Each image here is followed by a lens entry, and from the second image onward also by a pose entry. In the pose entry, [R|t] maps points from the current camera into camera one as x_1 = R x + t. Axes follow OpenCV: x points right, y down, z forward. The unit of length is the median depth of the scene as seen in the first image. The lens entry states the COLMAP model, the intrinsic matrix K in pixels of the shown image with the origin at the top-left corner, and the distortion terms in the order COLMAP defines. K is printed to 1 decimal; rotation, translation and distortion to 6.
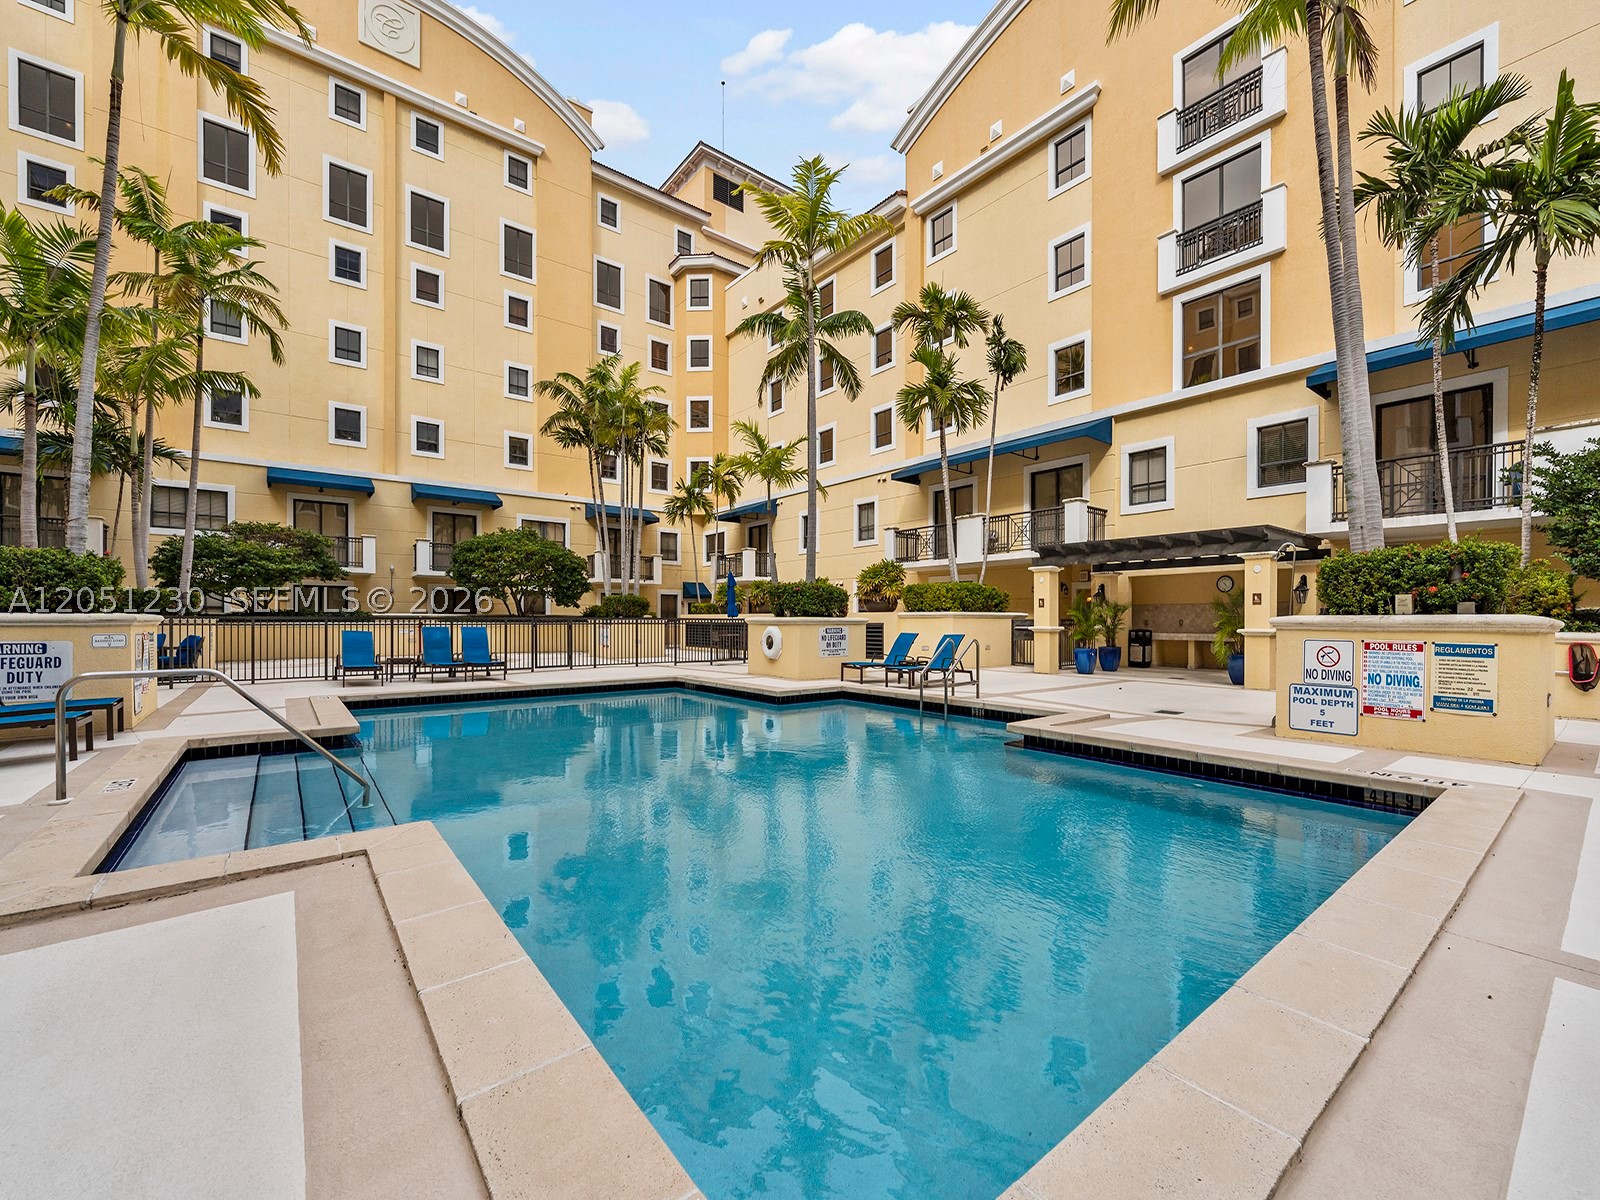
lens RADIAL K [[652.9, 0, 802.8], [0, 652.9, 622.9], [0, 0, 1]] dist [-0.000205, -0.000116]
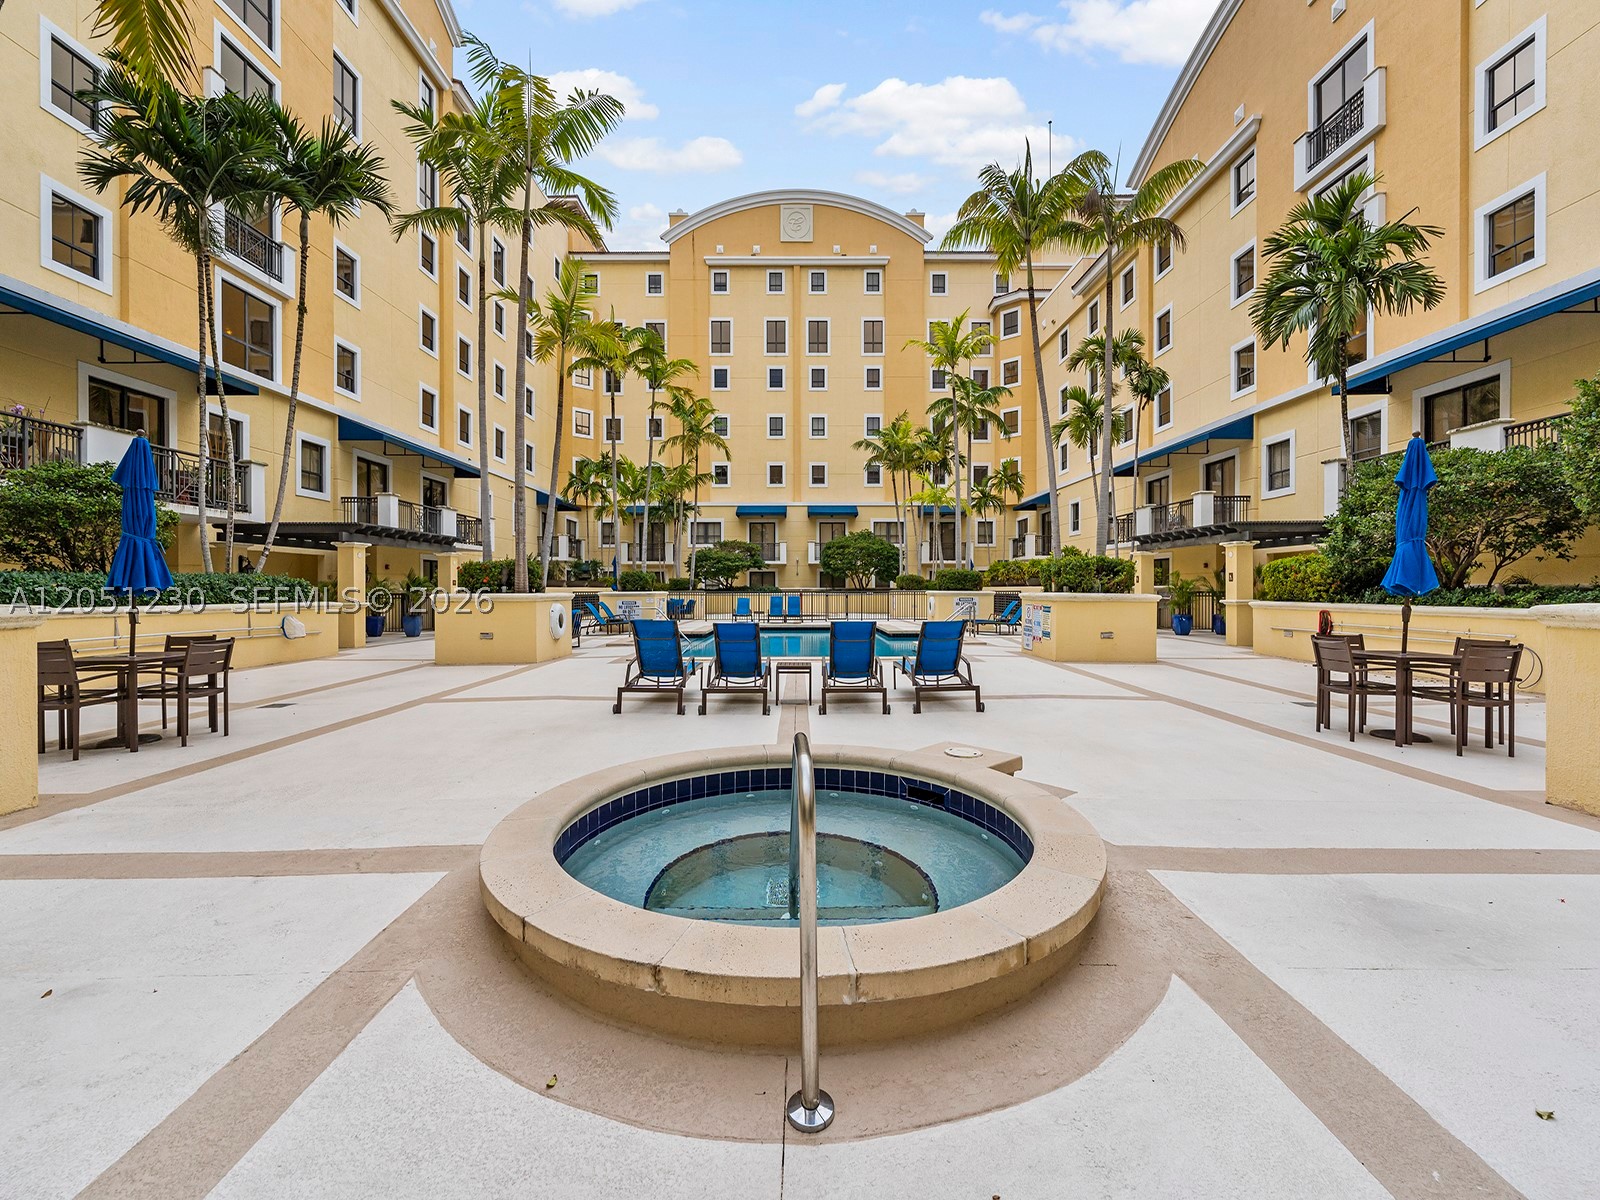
lens RADIAL K [[652.9, 0, 801.5], [0, 652.9, 594.5], [0, 0, 1]] dist [-0.000205, -0.000116]
pose [[0.785196, 0.002015, -0.619244, 0.403969], [-0.000238, 0.999996, 0.002952, -0.001853], [0.619248, -0.002171, 0.785193, -0.282132]]
